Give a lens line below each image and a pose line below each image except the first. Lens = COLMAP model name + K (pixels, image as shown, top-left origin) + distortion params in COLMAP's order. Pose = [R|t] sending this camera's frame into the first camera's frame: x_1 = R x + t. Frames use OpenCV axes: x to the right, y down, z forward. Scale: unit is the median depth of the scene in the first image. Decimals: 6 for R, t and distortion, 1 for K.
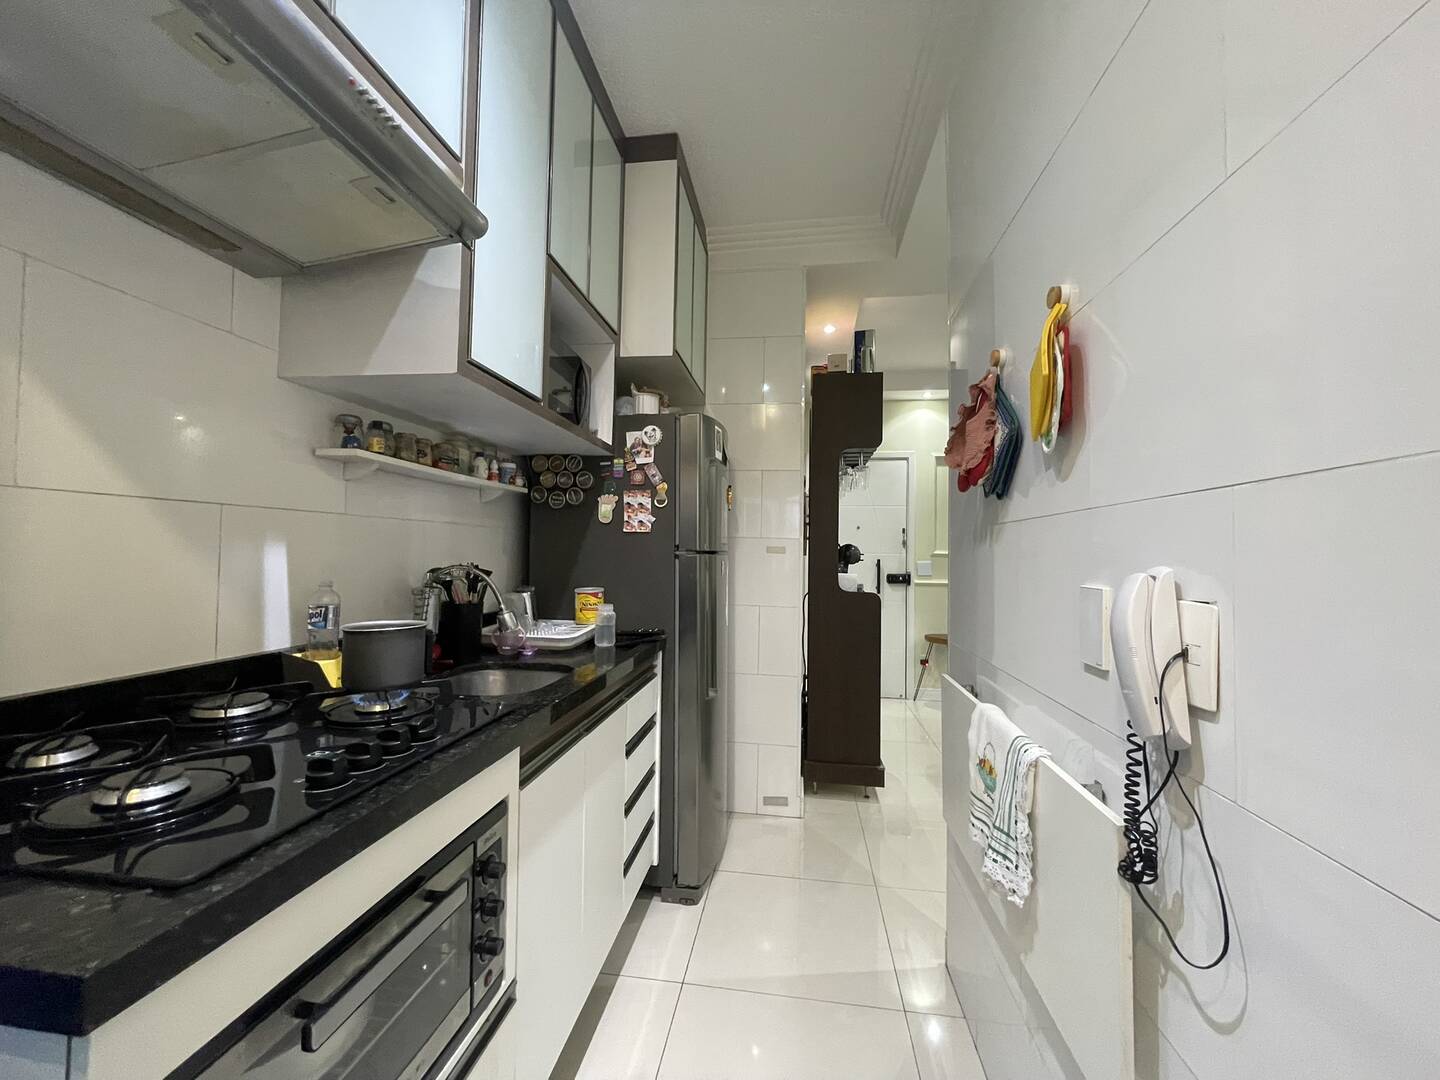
lens RADIAL K [[579.9, 0, 717.9], [0, 579.9, 534.8], [0, 0, 1]] dist [-0.003924, 0.000200]
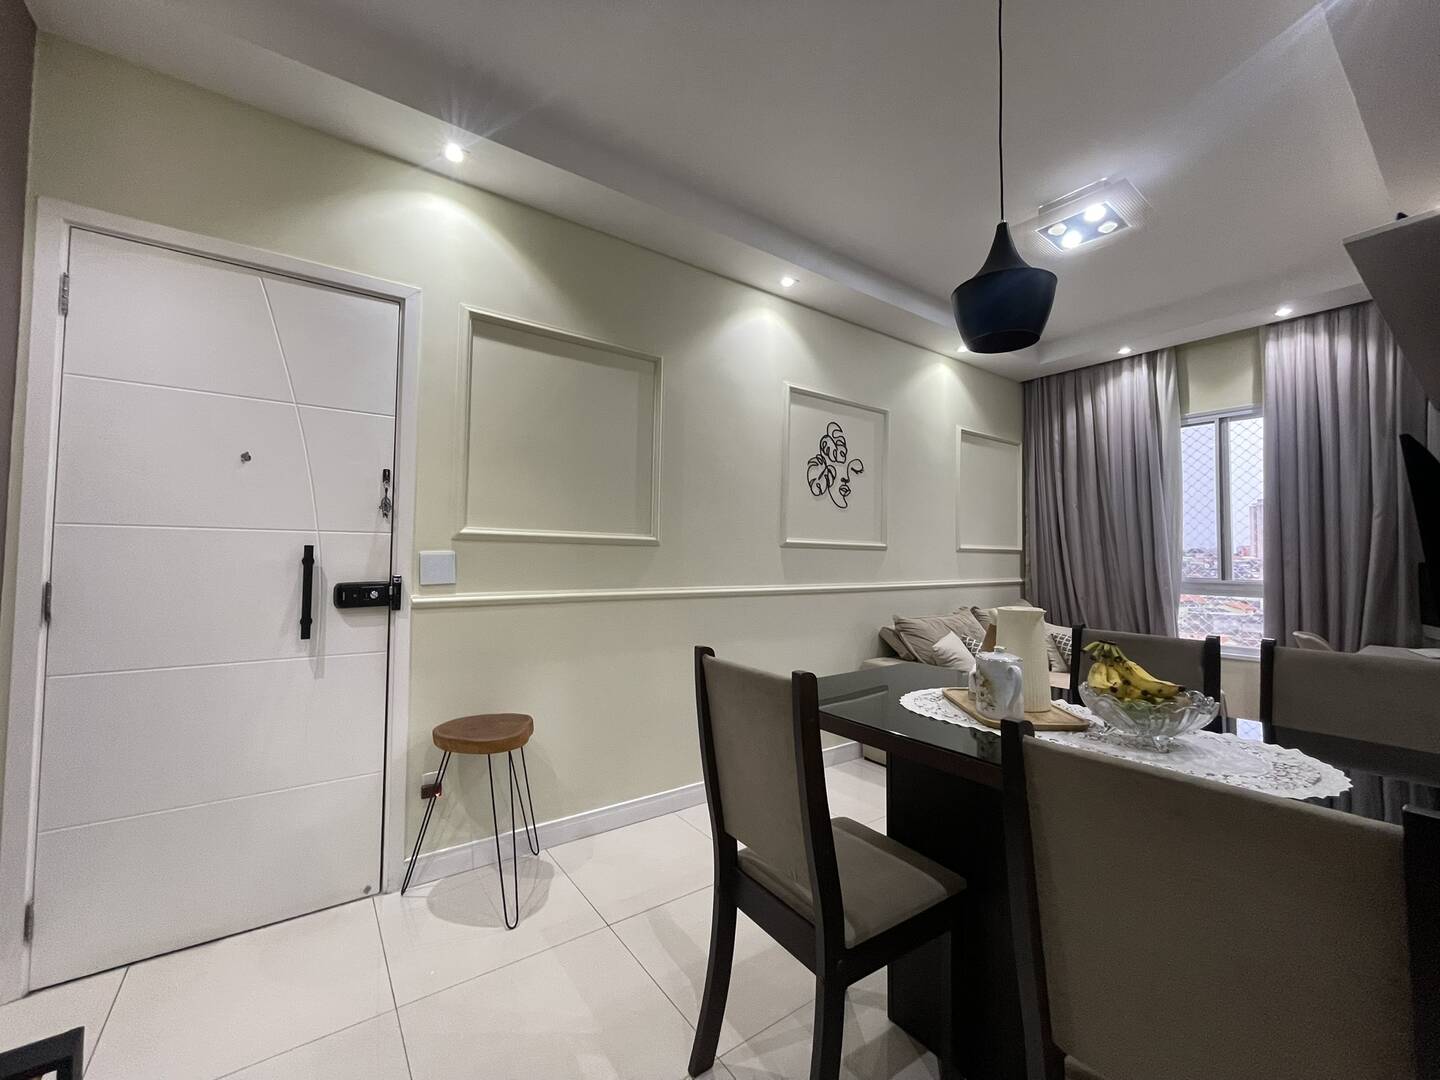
lens RADIAL K [[579.9, 0, 717.9], [0, 579.9, 534.8], [0, 0, 1]] dist [-0.003924, 0.000200]
pose [[0.719733, 0.018915, 0.693993, 0.209208], [-0.024237, 0.999704, -0.002112, 0.029900], [-0.693827, -0.015301, 0.719979, 0.552525]]
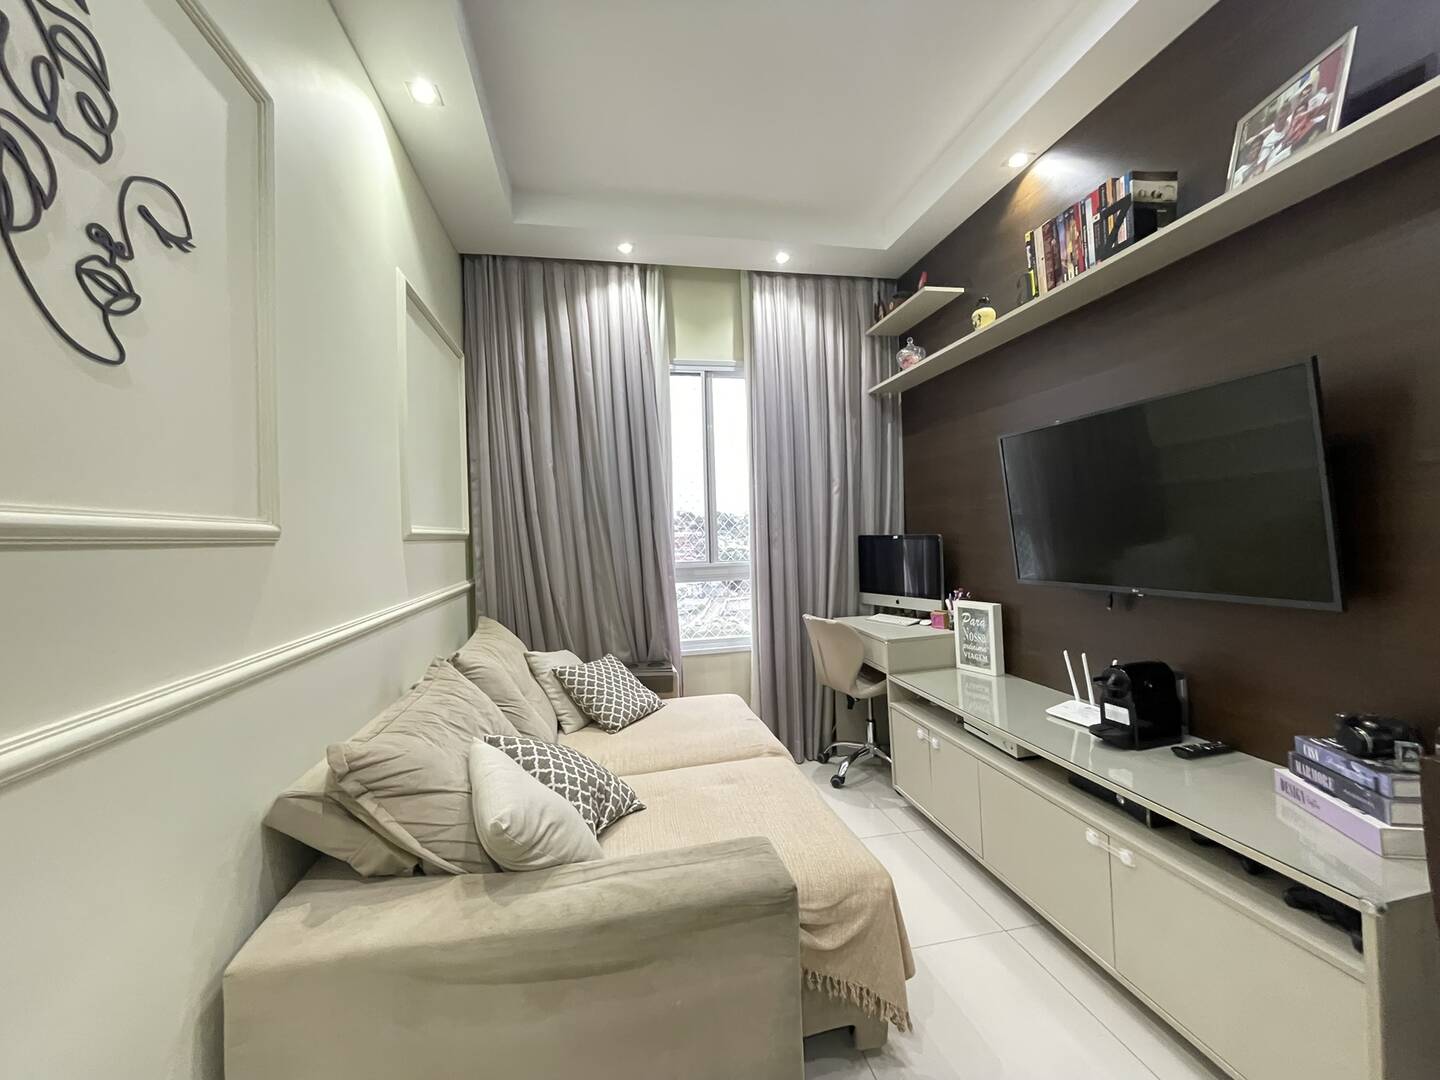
lens RADIAL K [[579.9, 0, 717.9], [0, 579.9, 534.8], [0, 0, 1]] dist [-0.003924, 0.000200]
pose [[-0.336936, -0.006708, 0.941504, 0.589178], [-0.006103, 0.999969, 0.004940, 0.036783], [-0.941508, -0.004081, -0.336967, 0.839170]]
